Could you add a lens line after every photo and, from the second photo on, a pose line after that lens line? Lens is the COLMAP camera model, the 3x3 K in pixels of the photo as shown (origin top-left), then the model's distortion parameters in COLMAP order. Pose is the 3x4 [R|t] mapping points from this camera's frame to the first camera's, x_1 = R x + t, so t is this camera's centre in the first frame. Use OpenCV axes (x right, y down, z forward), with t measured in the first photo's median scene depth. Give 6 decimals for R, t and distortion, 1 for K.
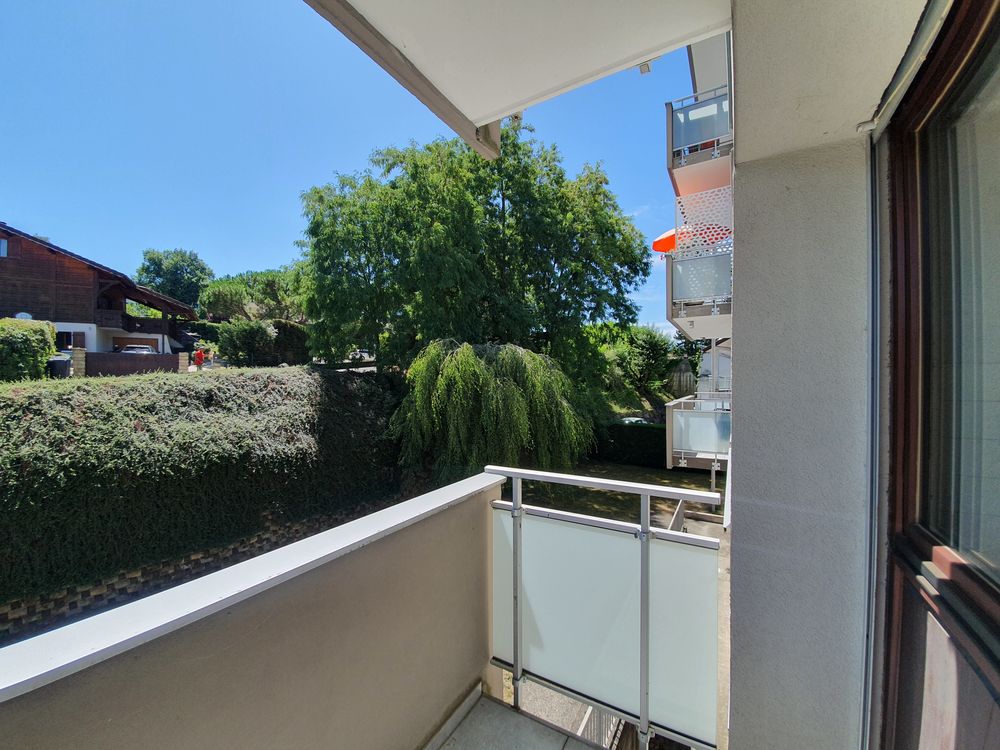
lens RADIAL K [[400.9, 0, 495.6], [0, 400.9, 380.7], [0, 0, 1]] dist [-0.001654, -0.009937]
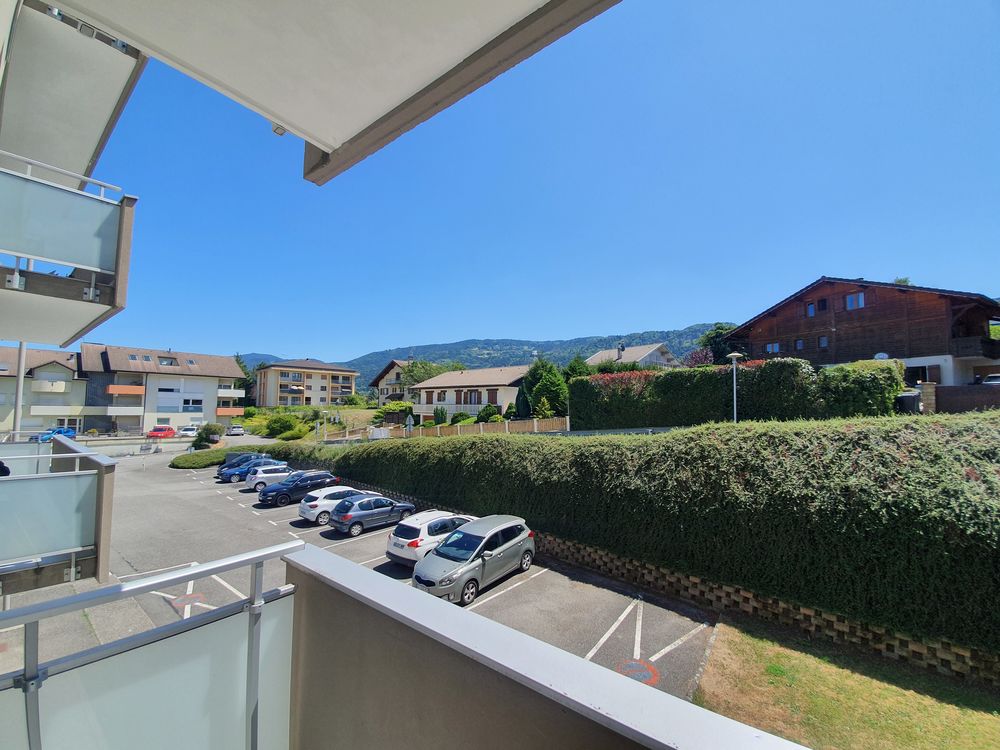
lens RADIAL K [[400.9, 0, 495.6], [0, 400.9, 380.7], [0, 0, 1]] dist [-0.001654, -0.009937]
pose [[-0.105352, -0.067013, -0.992175, 0.037260], [-0.015924, 0.997713, -0.065696, -0.013305], [0.994307, 0.008878, -0.106178, 0.094028]]
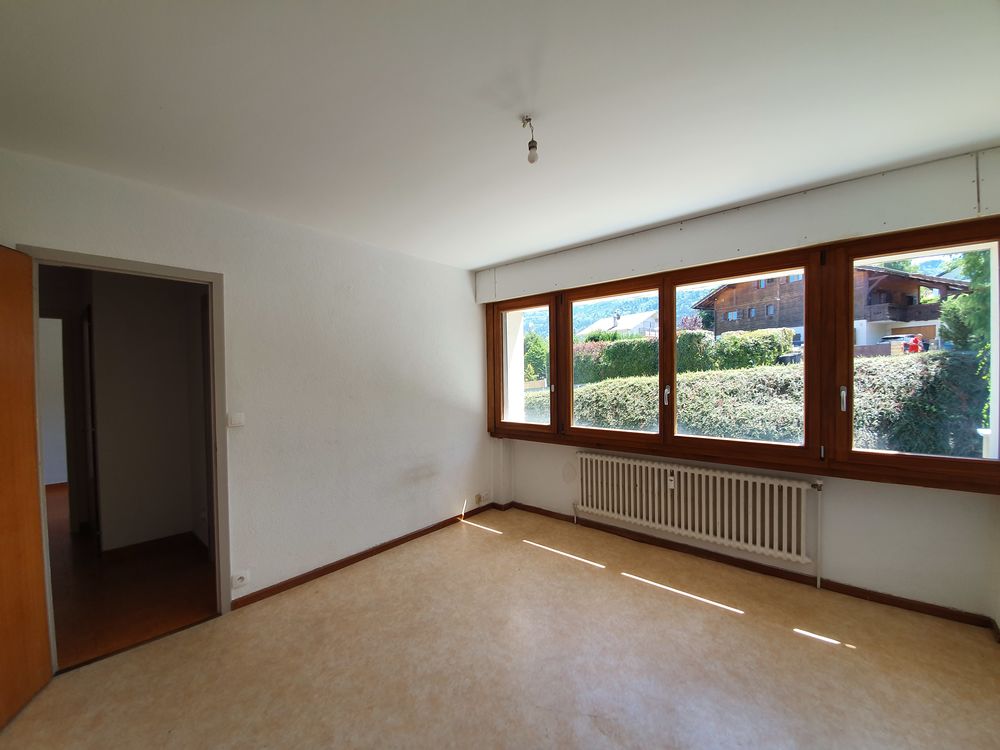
lens RADIAL K [[400.9, 0, 495.6], [0, 400.9, 380.7], [0, 0, 1]] dist [-0.001654, -0.009937]
pose [[-0.167759, 0.018480, -0.985655, 0.747648], [0.011215, 0.999795, 0.016836, -0.004660], [0.985764, -0.008230, -0.167932, 0.453308]]
